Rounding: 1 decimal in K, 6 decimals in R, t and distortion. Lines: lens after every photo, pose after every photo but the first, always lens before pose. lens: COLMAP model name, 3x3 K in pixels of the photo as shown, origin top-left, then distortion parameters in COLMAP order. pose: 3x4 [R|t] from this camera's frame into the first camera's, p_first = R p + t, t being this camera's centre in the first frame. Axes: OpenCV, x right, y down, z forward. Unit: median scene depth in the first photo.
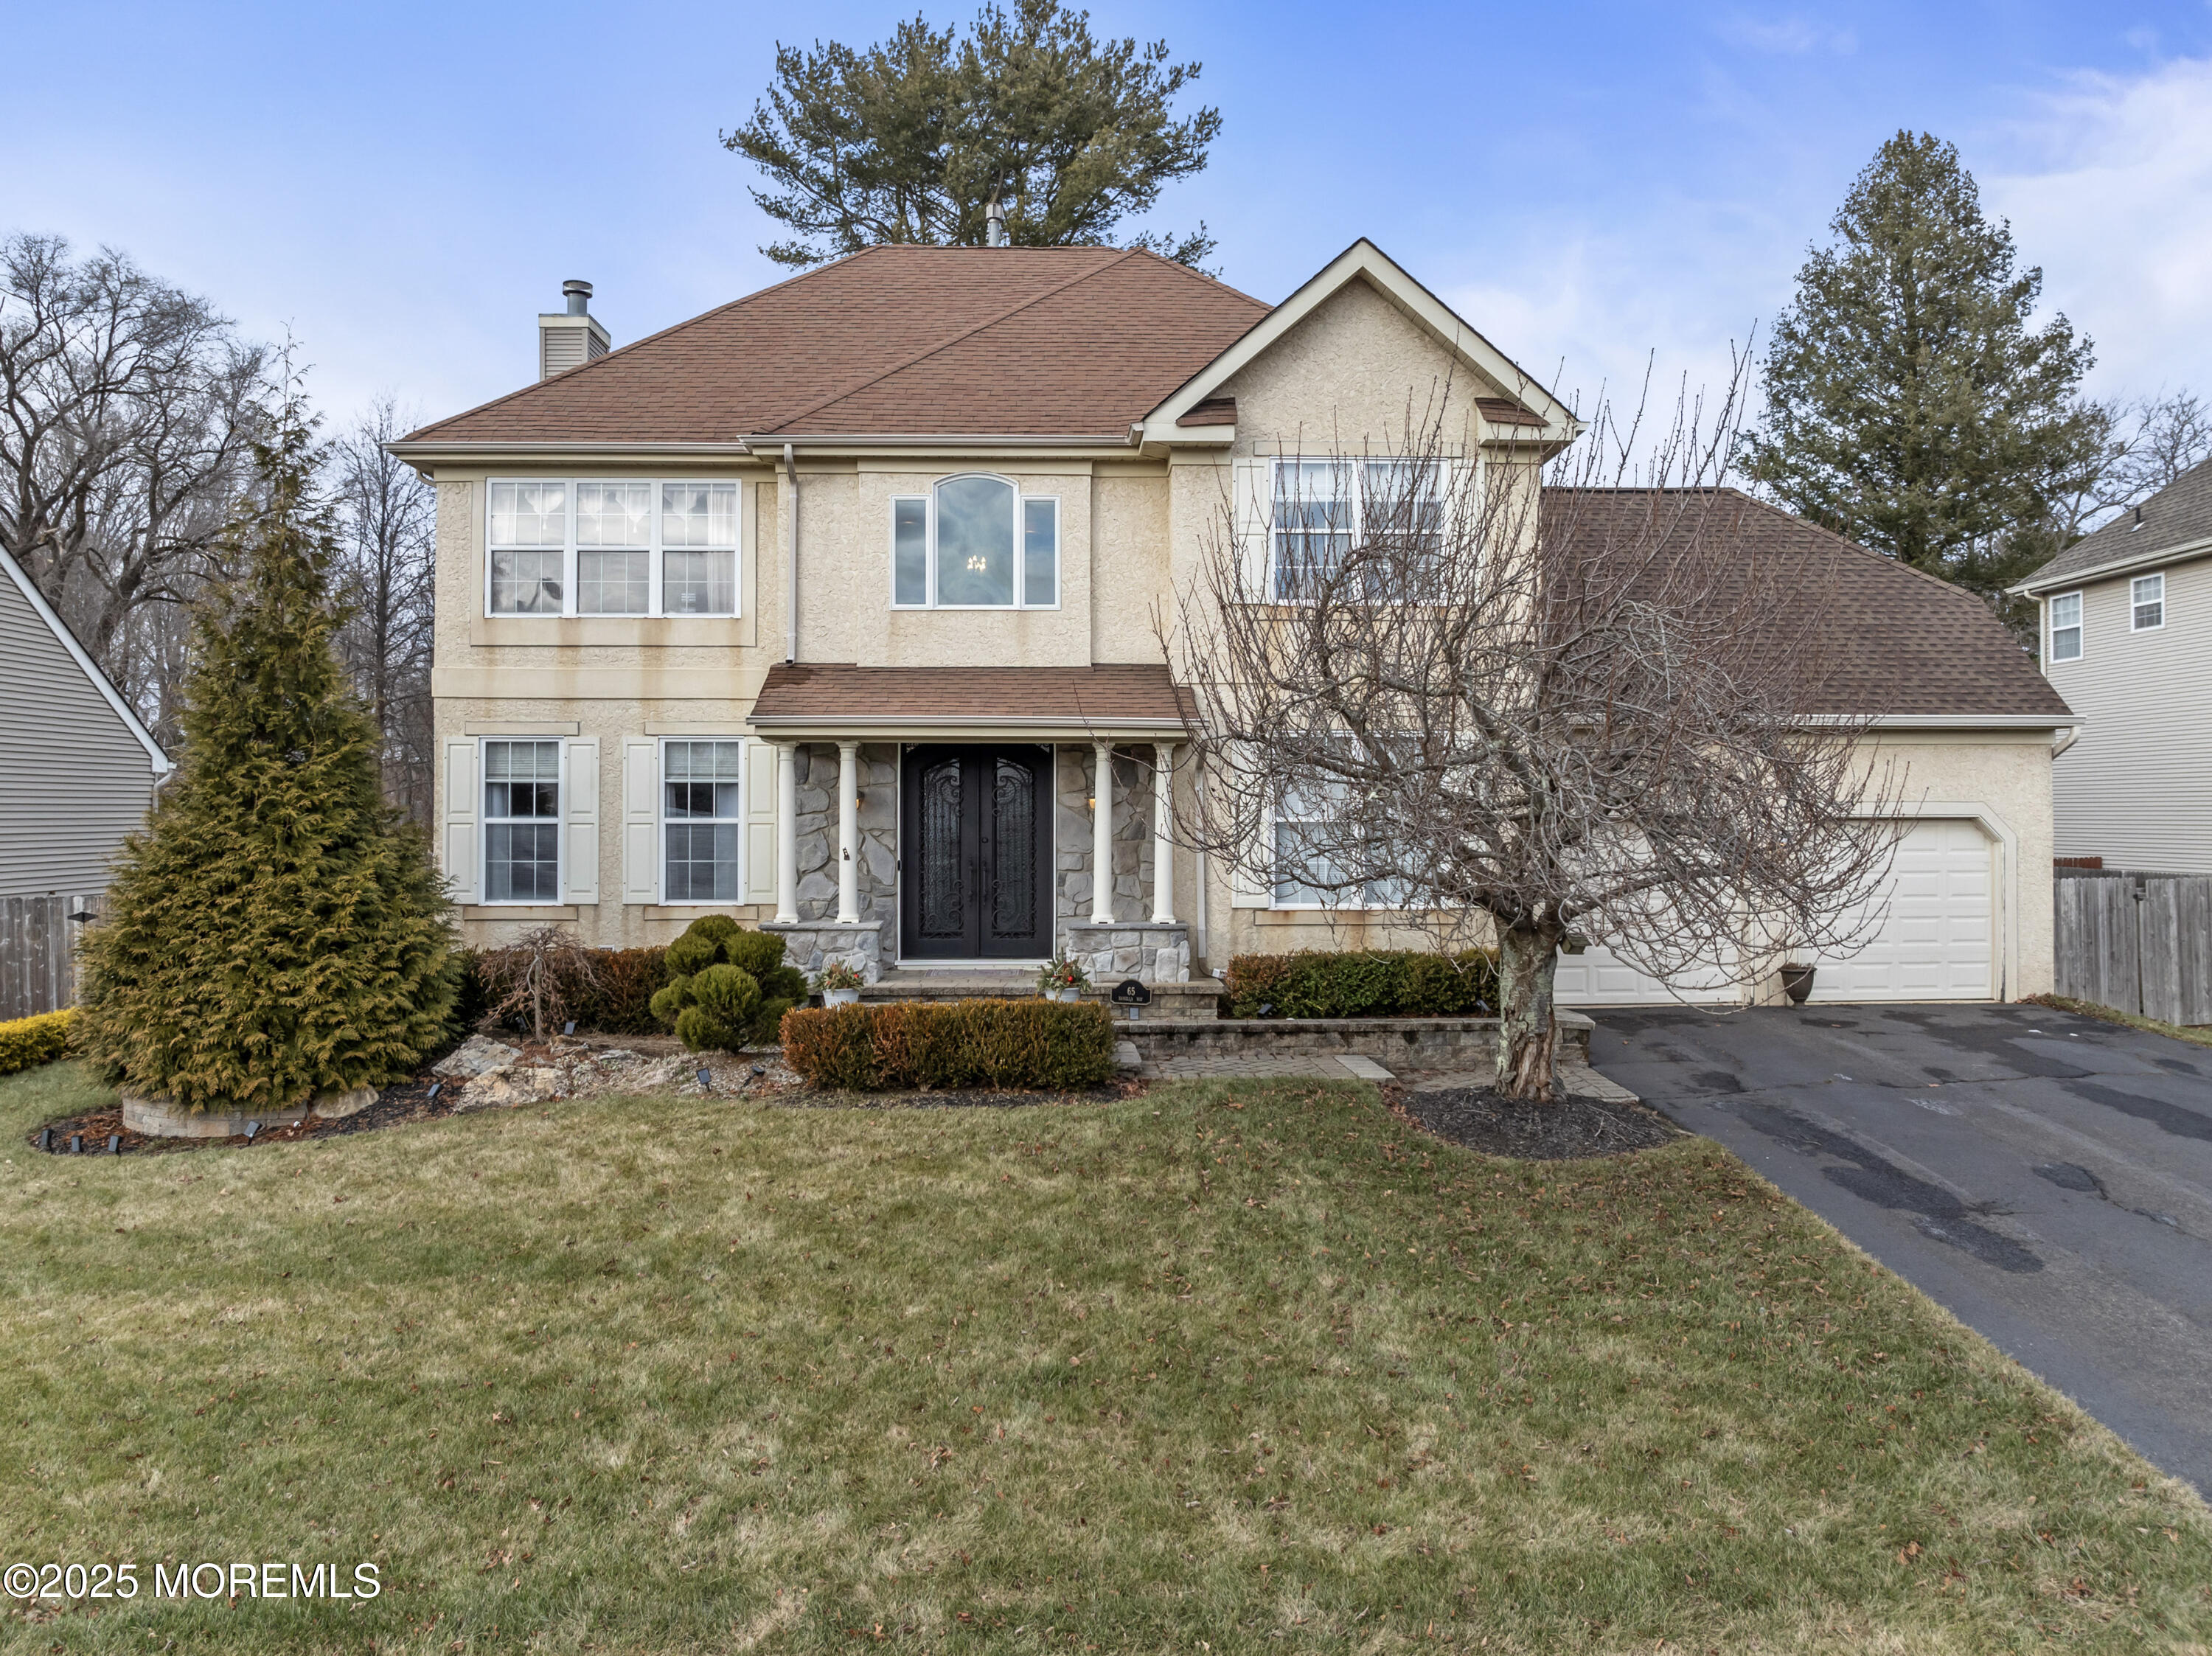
lens RADIAL K [[1588.7, 0, 1106.1], [0, 1588.7, 791.5], [0, 0, 1]] dist [-0.044777, 0.011812]
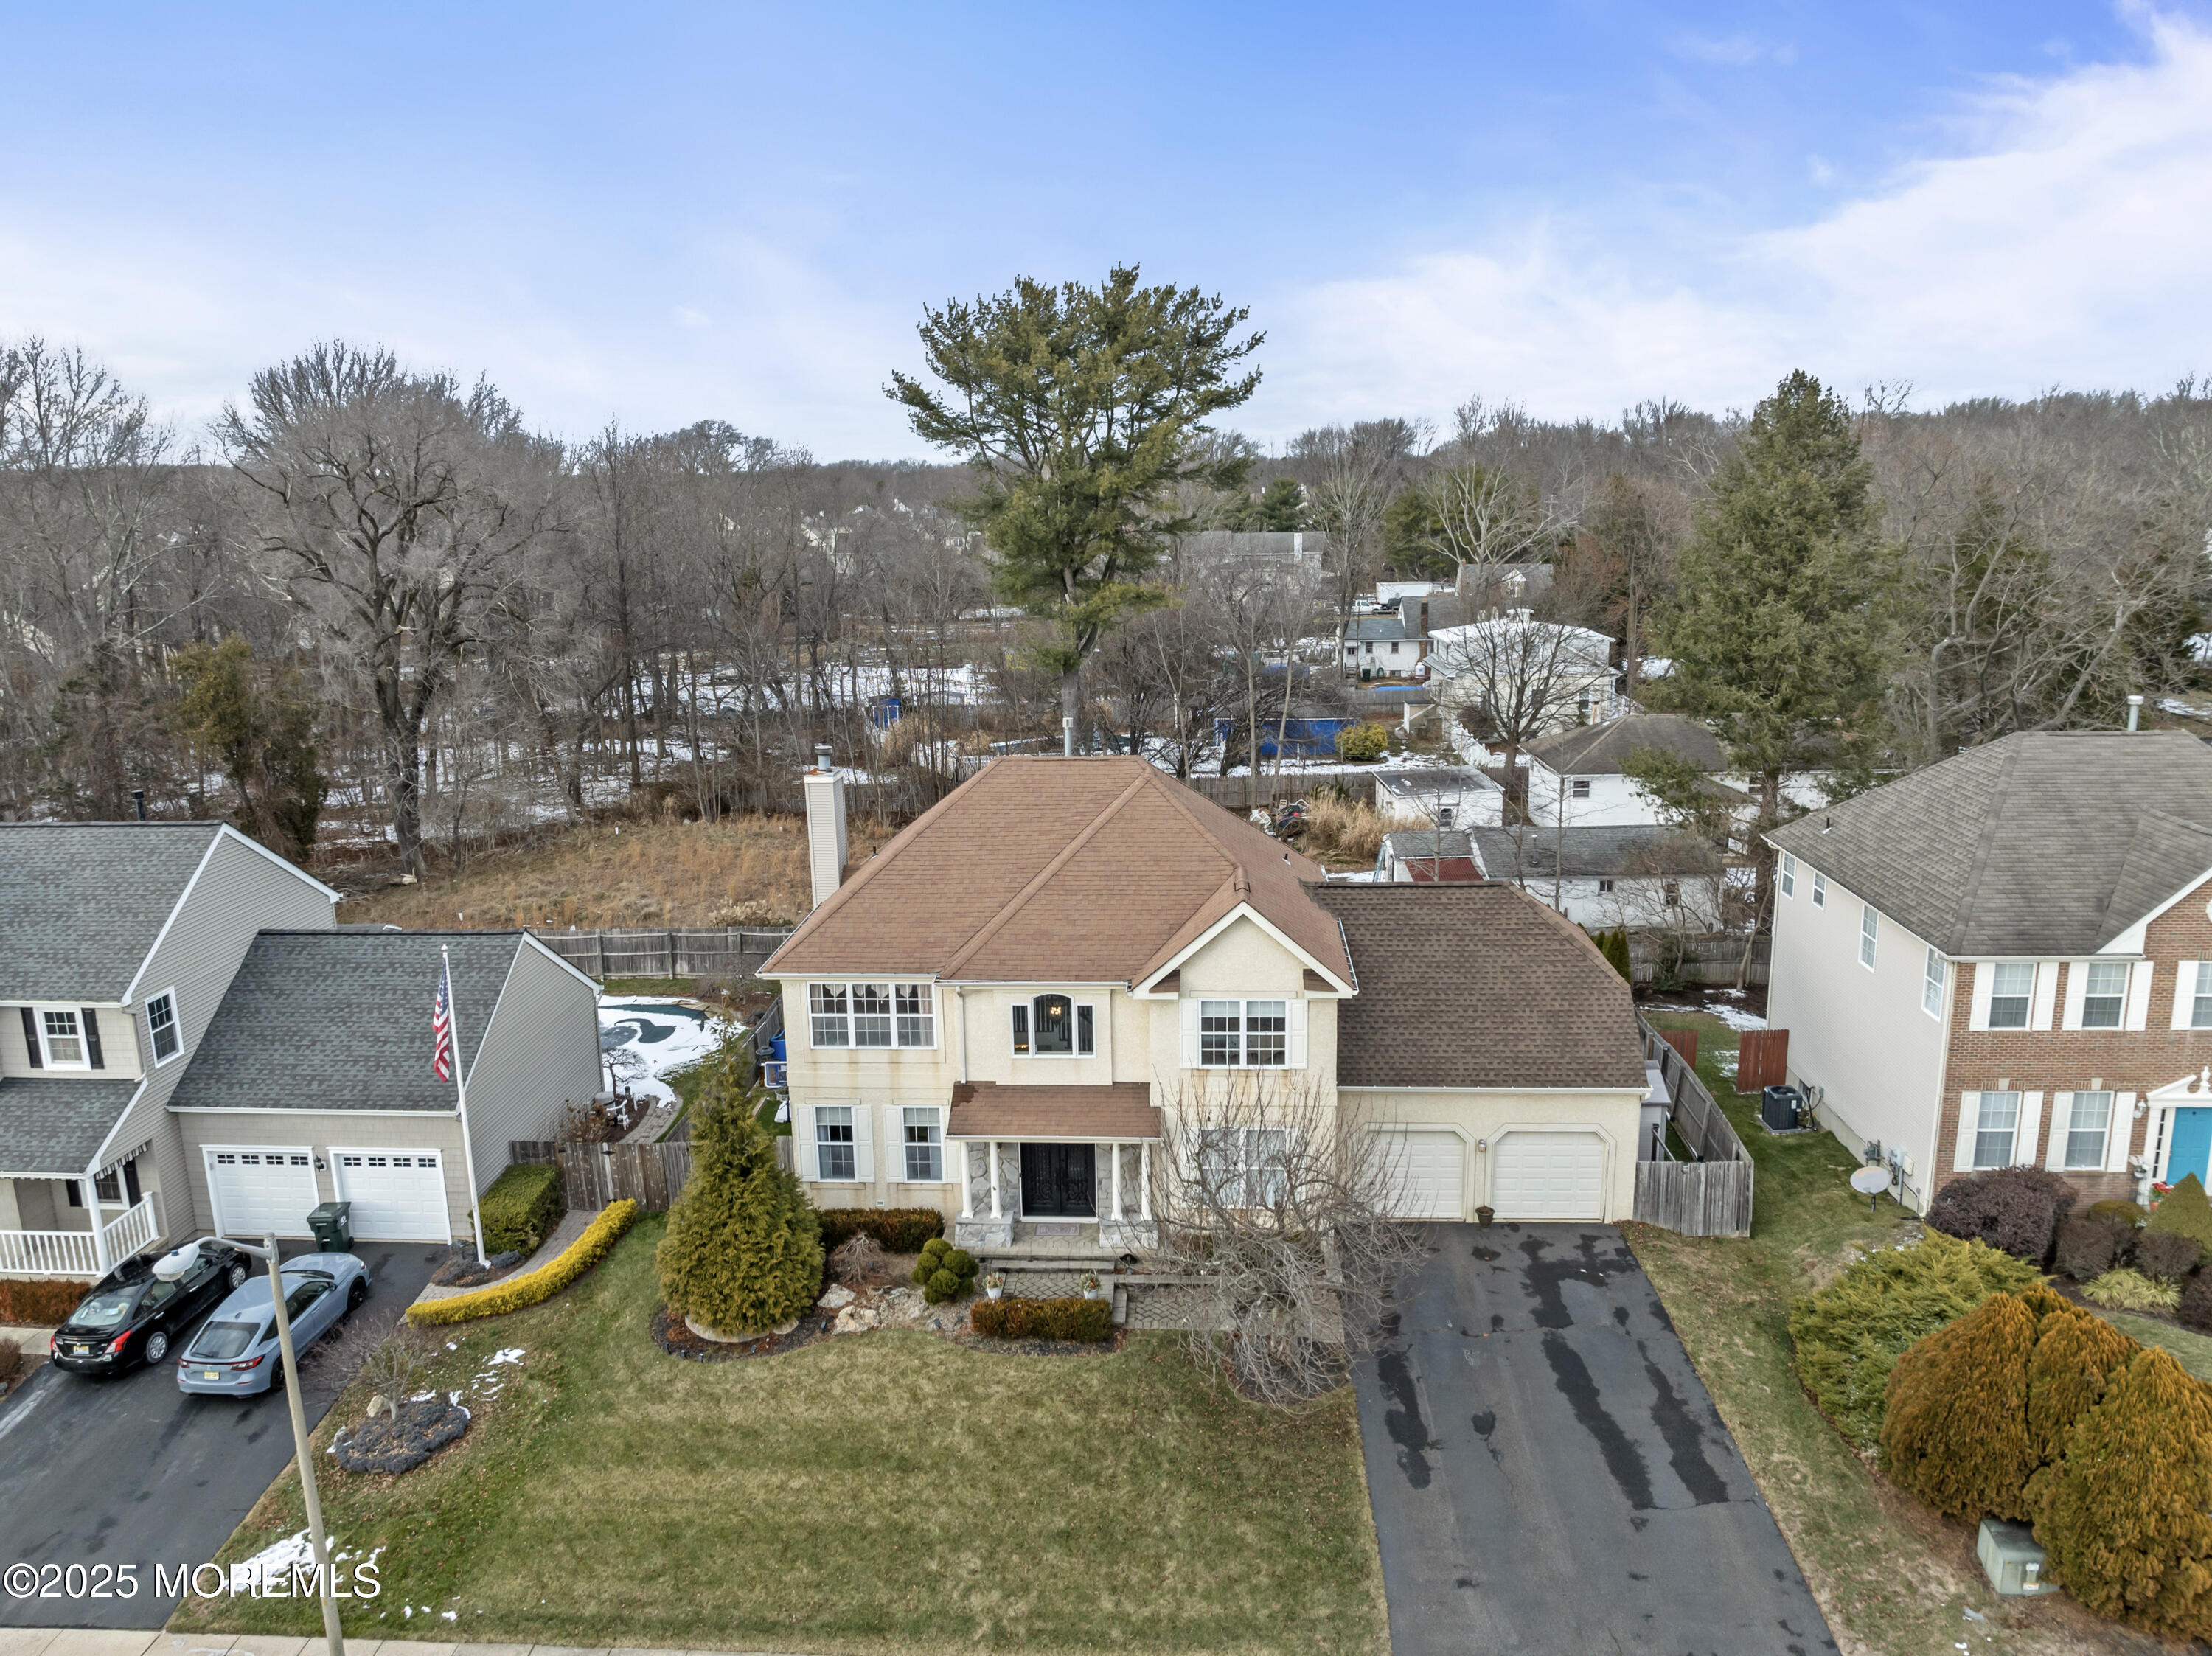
lens RADIAL K [[1574.2, 0, 1107.1], [0, 1574.2, 790.1], [0, 0, 1]] dist [-0.036715, -0.003854]
pose [[0.995492, -0.001350, -0.094838, 0.178607], [0.021194, 0.977784, 0.208541, -0.884696], [0.092450, -0.209611, 0.973404, -0.880912]]
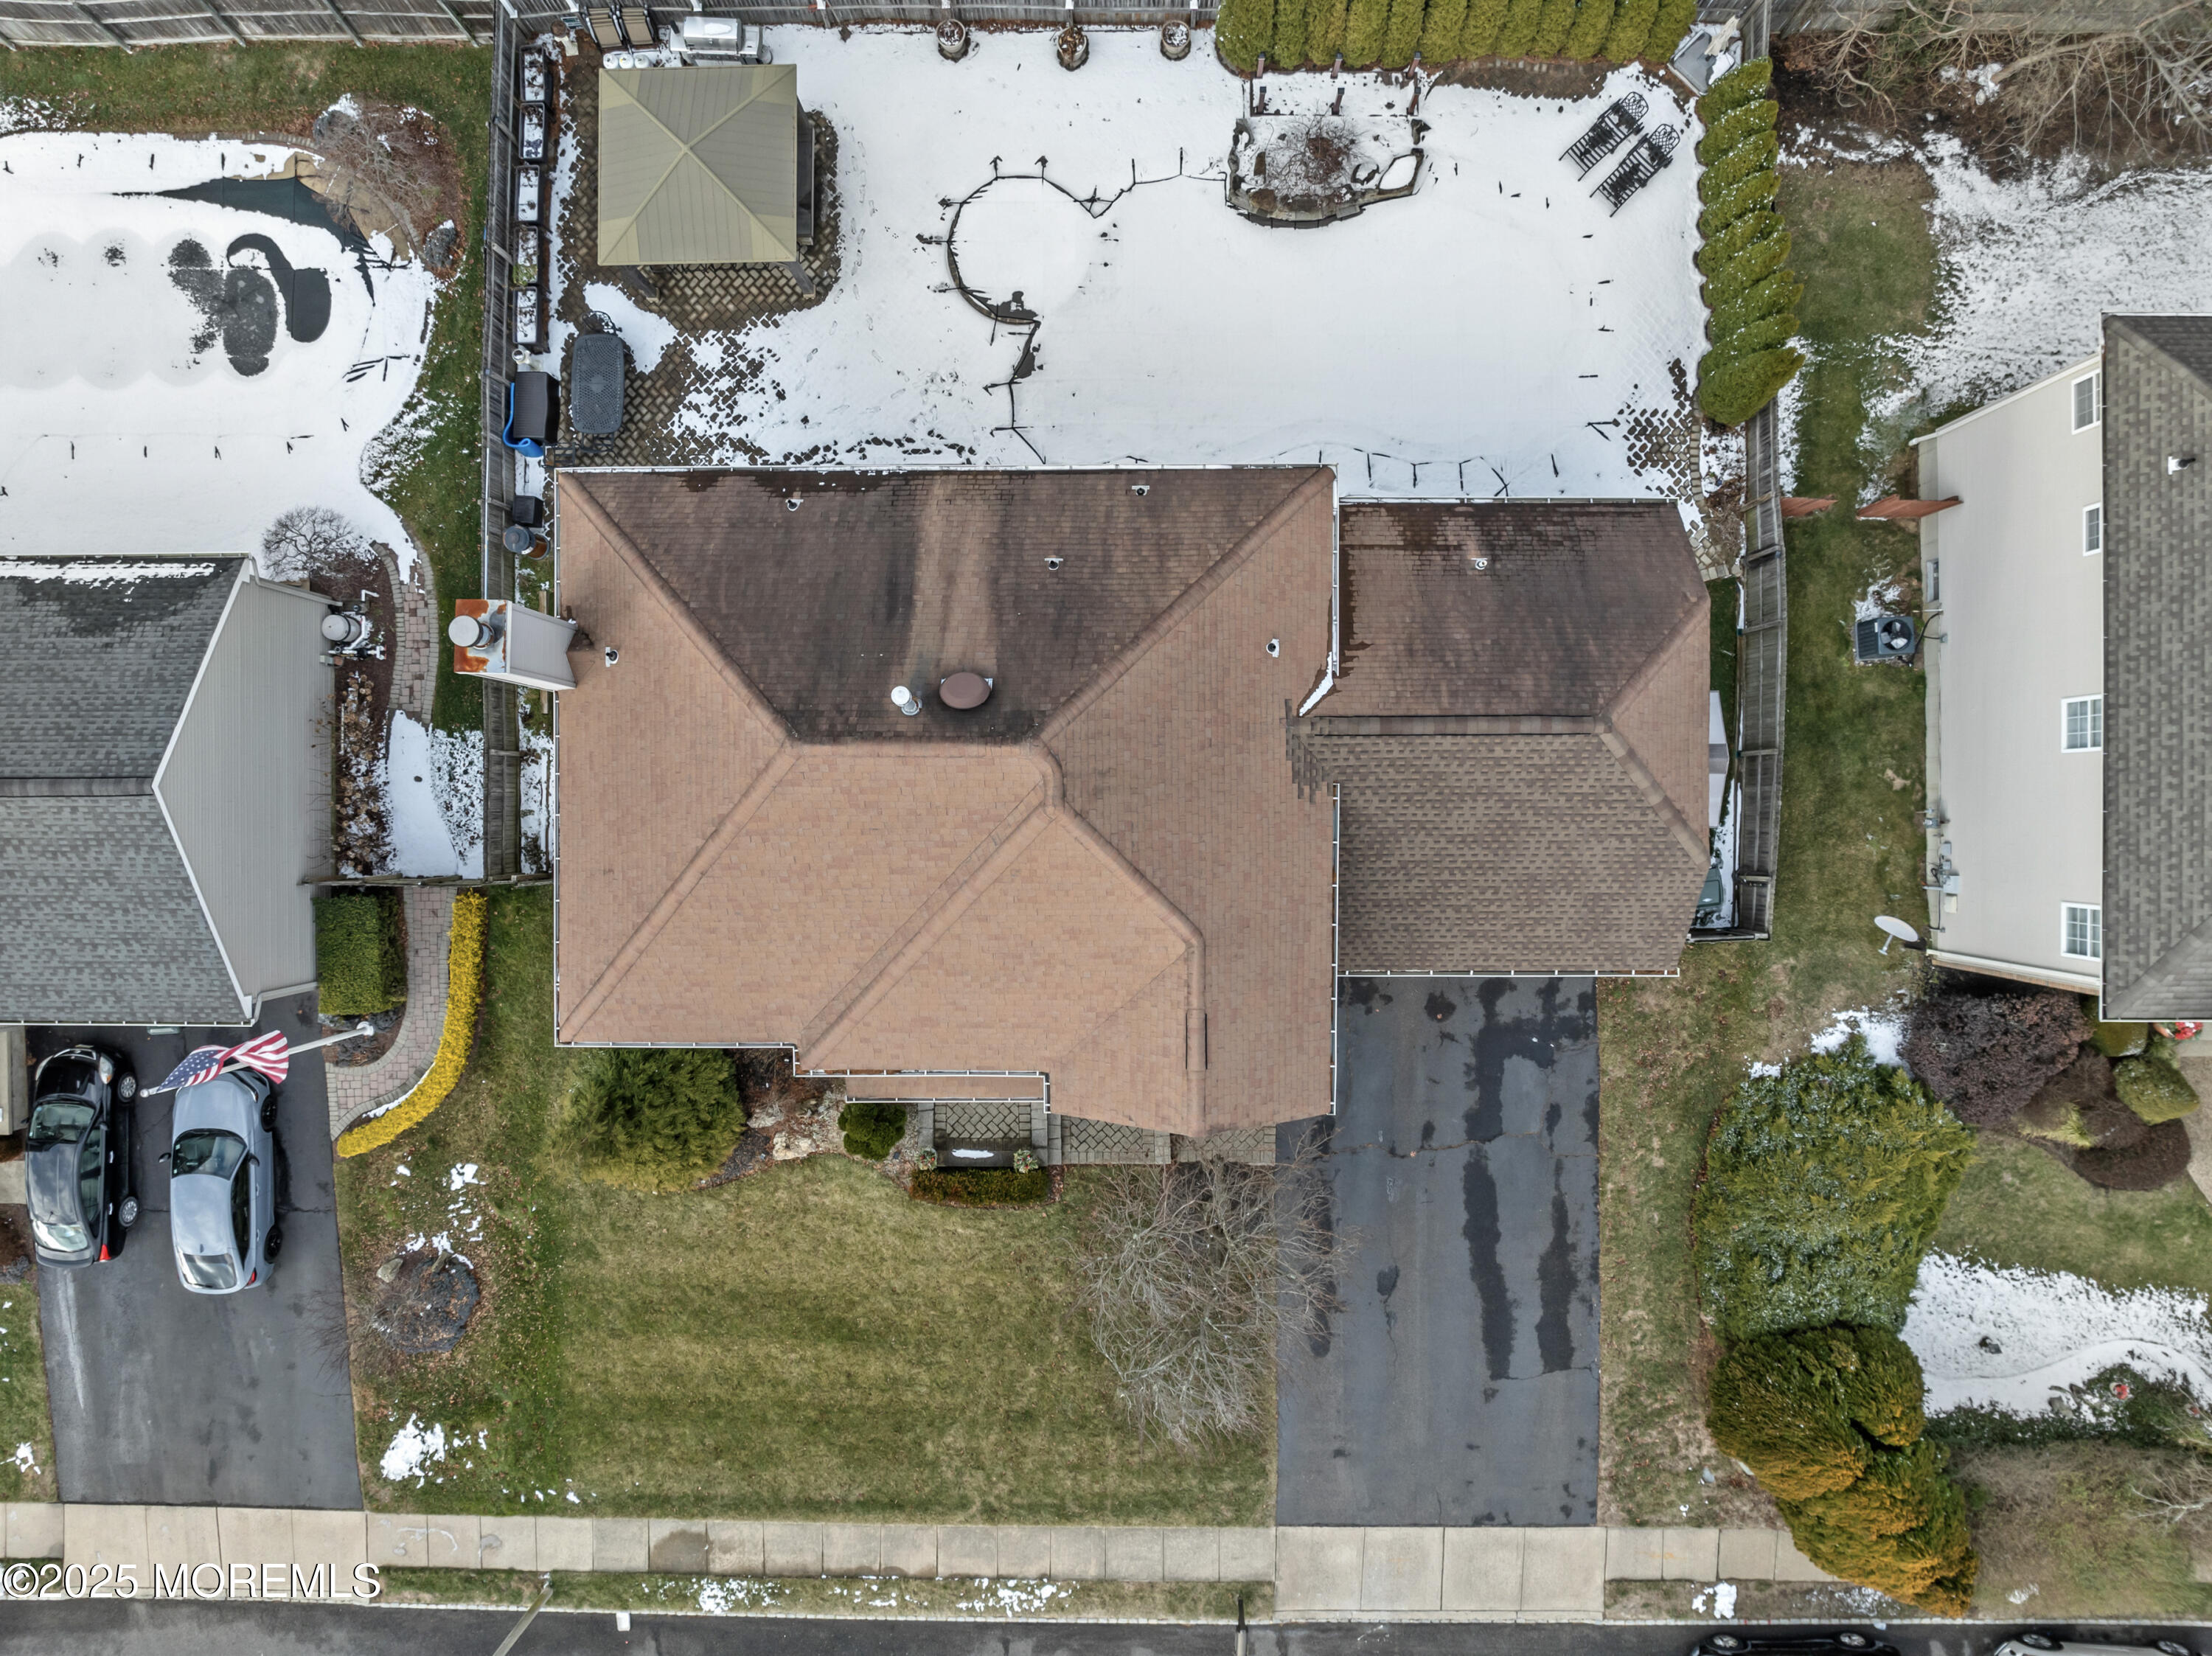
lens RADIAL K [[1574.2, 0, 1107.1], [0, 1574.2, 790.1], [0, 0, 1]] dist [-0.036715, -0.003854]
pose [[0.999450, 0.028571, -0.016841, 0.094482], [0.017347, -0.017566, 0.999695, -1.782492], [0.028266, -0.999437, -0.018052, 1.336416]]
